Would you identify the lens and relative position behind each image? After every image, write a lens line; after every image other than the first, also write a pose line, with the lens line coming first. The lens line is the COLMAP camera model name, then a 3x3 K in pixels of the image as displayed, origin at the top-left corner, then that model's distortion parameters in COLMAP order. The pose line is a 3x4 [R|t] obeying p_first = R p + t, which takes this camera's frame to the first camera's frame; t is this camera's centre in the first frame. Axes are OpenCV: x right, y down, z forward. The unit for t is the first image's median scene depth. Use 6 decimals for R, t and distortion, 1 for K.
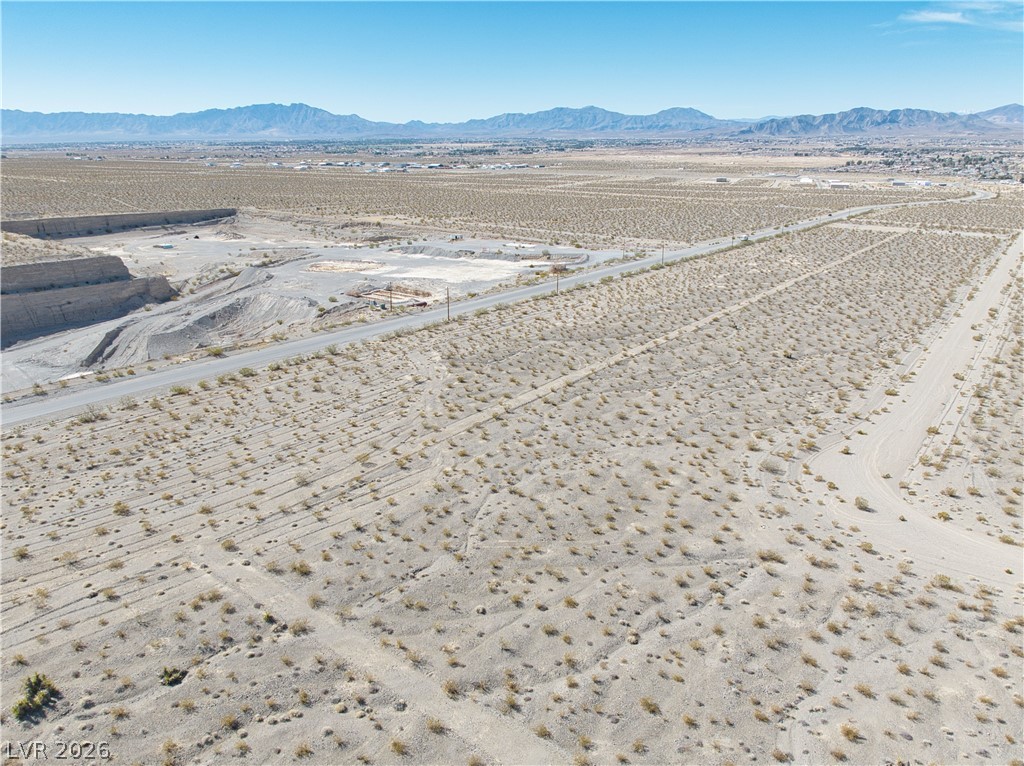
lens RADIAL K [[720.2, 0, 514.8], [0, 720.2, 391.4], [0, 0, 1]] dist [0.016513, -0.039343]
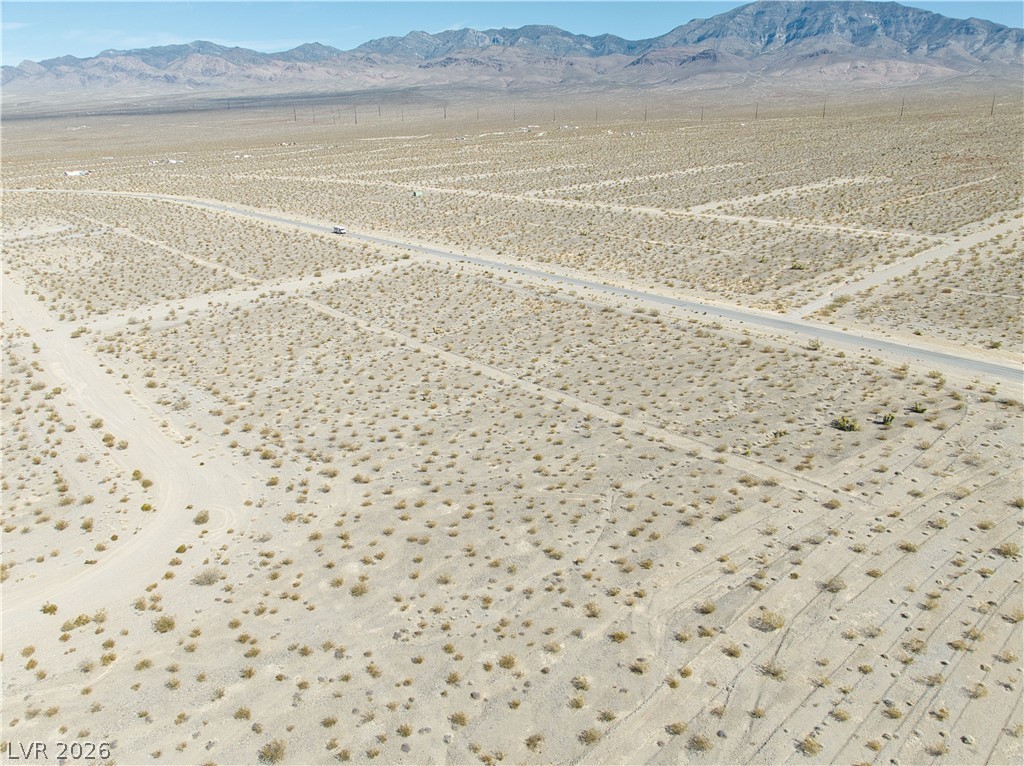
lens RADIAL K [[720.2, 0, 517.5], [0, 720.2, 399.3], [0, 0, 1]] dist [0.016513, -0.039343]
pose [[-0.983651, -0.047229, 0.173783, -0.069868], [0.076539, 0.763862, 0.640824, -0.400771], [-0.163012, 0.643649, -0.747759, 1.123661]]
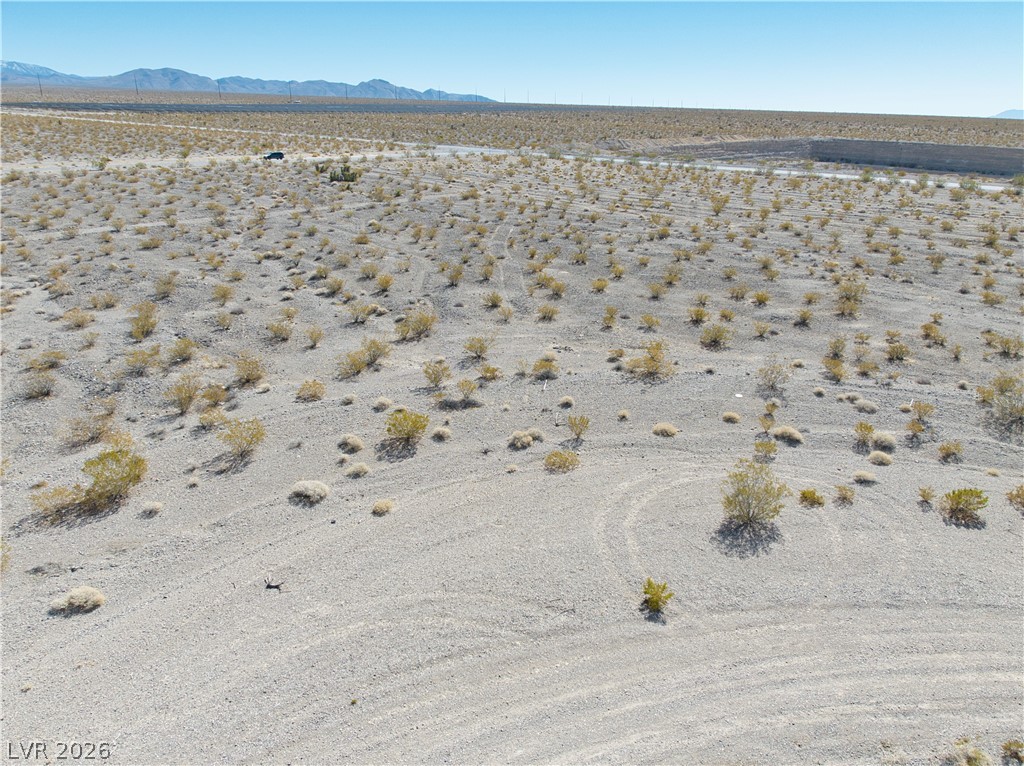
lens RADIAL K [[720.2, 0, 514.7], [0, 720.2, 392.5], [0, 0, 1]] dist [0.016513, -0.039343]
pose [[-0.077112, 0.353053, -0.932420, 0.485141], [-0.331225, 0.873017, 0.357954, 0.055163], [0.940395, 0.336443, 0.049620, 0.660610]]
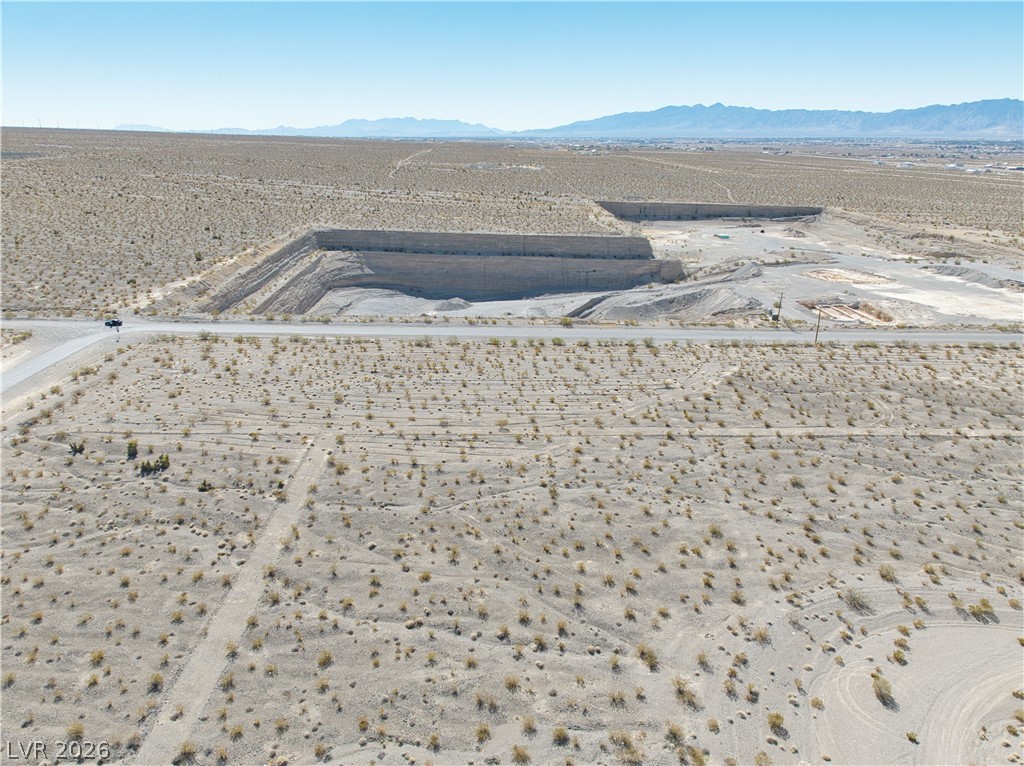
lens RADIAL K [[720.2, 0, 514.4], [0, 720.2, 397.2], [0, 0, 1]] dist [0.016513, -0.039343]
pose [[0.645746, 0.267434, -0.715186, 0.482691], [-0.259477, 0.957773, 0.123863, -0.073678], [0.718112, 0.105591, 0.687871, 0.184743]]
